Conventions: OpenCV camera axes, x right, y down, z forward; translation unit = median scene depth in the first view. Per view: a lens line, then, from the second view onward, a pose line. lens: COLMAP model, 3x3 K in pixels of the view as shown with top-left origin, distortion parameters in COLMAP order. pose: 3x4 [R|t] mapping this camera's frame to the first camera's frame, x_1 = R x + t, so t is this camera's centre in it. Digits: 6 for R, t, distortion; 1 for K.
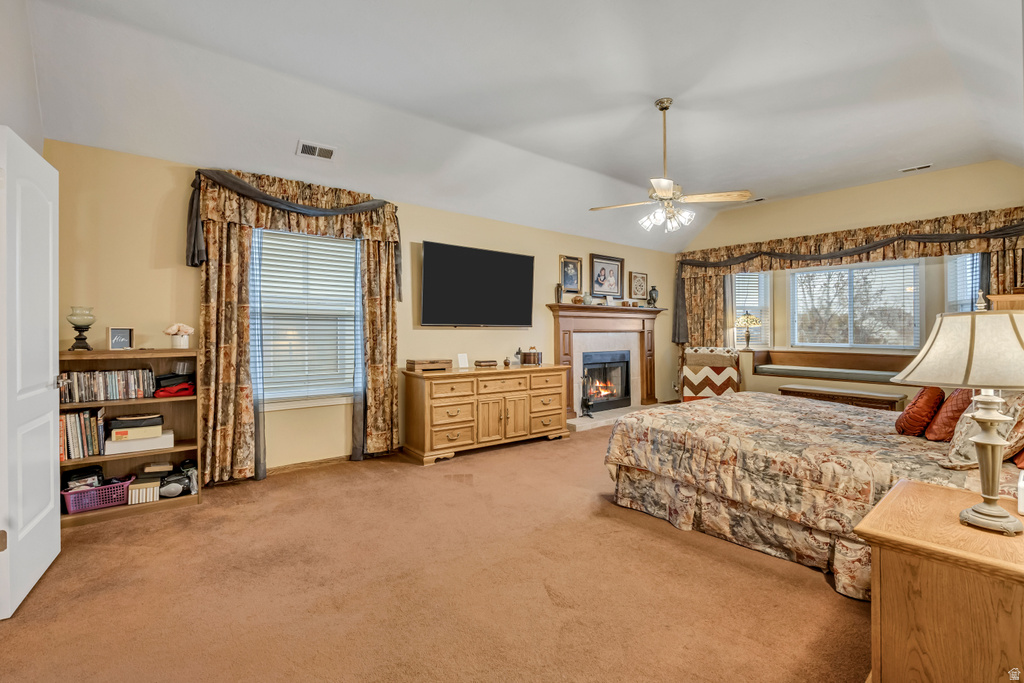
lens RADIAL K [[448.9, 0, 518.8], [0, 448.9, 333.0], [0, 0, 1]] dist [0.000221, 0.000269]
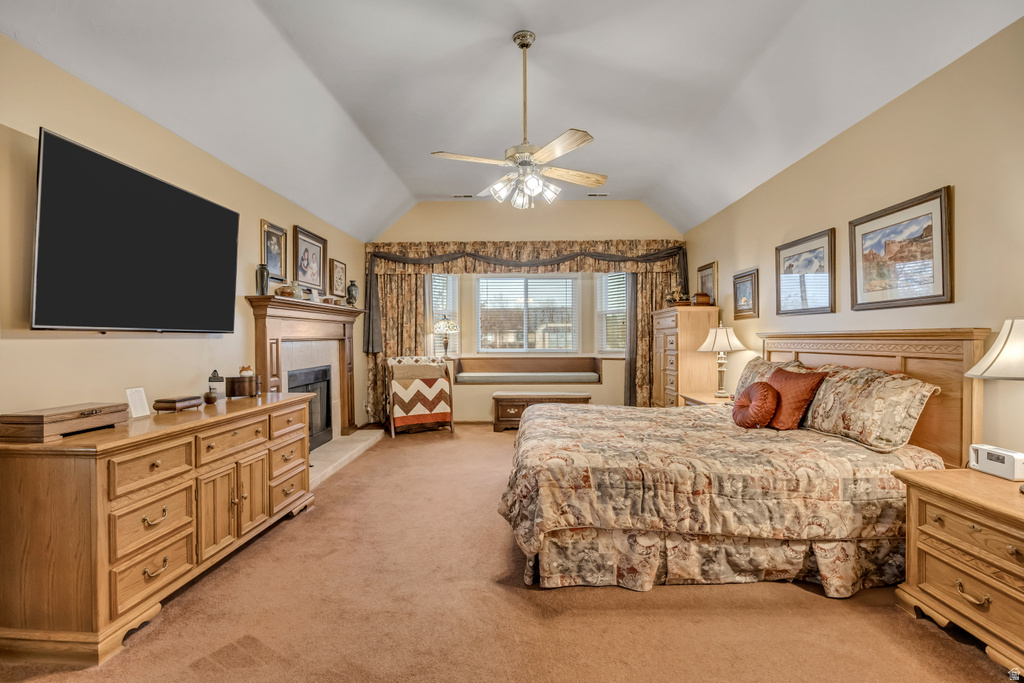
lens RADIAL K [[499.6, 0, 505.3], [0, 499.6, 338.4], [0, 0, 1]] dist [-0.007970, -0.000615]
pose [[0.671219, -0.009939, 0.741193, -0.339902], [0.014307, 0.999898, 0.000452, -0.002426], [-0.741121, 0.010301, 0.671292, 0.467583]]
